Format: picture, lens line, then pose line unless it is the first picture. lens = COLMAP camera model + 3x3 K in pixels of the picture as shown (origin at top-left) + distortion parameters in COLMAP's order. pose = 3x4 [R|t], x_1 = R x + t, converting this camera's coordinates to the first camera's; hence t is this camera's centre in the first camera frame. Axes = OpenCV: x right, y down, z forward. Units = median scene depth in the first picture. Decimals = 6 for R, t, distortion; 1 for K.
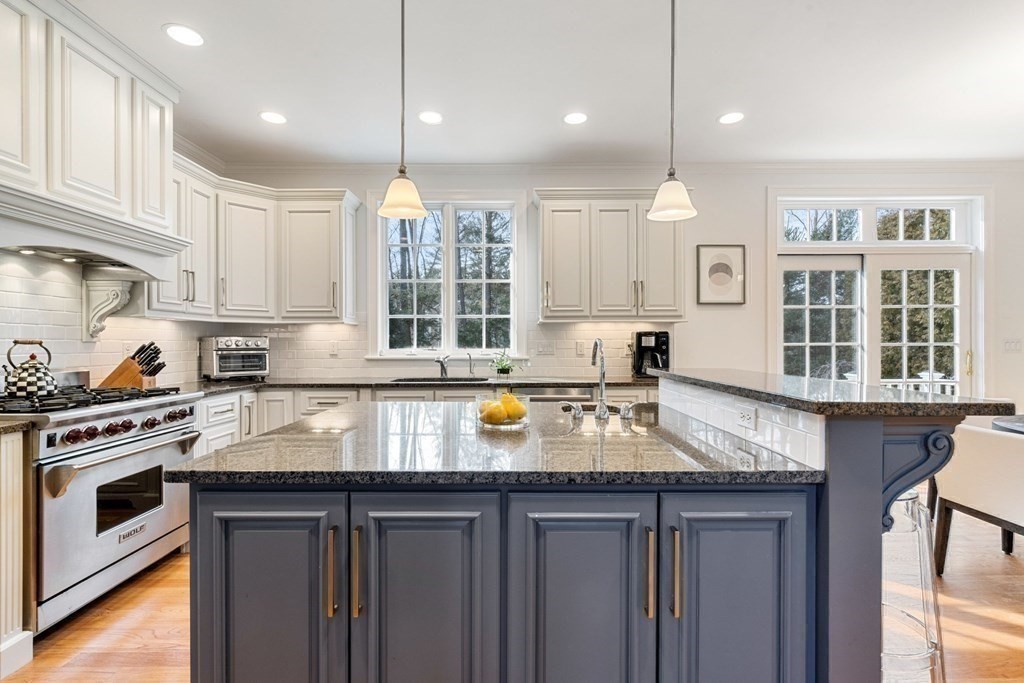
lens RADIAL K [[469.2, 0, 515.4], [0, 469.2, 346.0], [0, 0, 1]] dist [-0.001904, 0.000143]
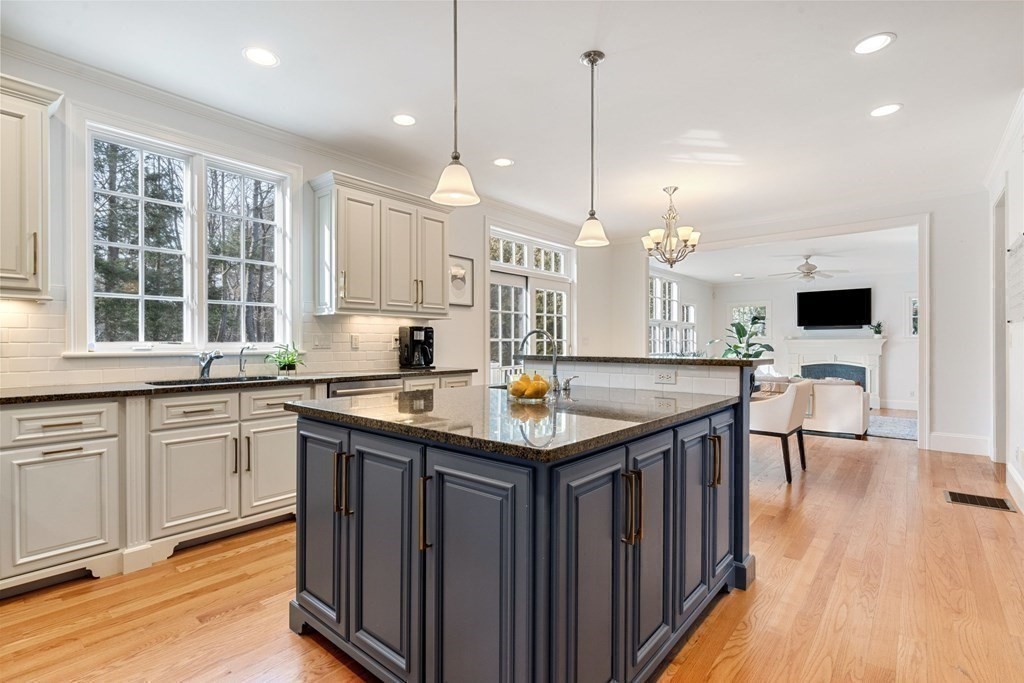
lens RADIAL K [[474.3, 0, 497.6], [0, 474.3, 344.6], [0, 0, 1]] dist [-0.002905, 0.000094]
pose [[0.668884, -0.000390, 0.743367, -0.400831], [0.001395, 0.999999, -0.000731, 0.011751], [-0.743365, 0.001526, 0.668884, 0.110460]]
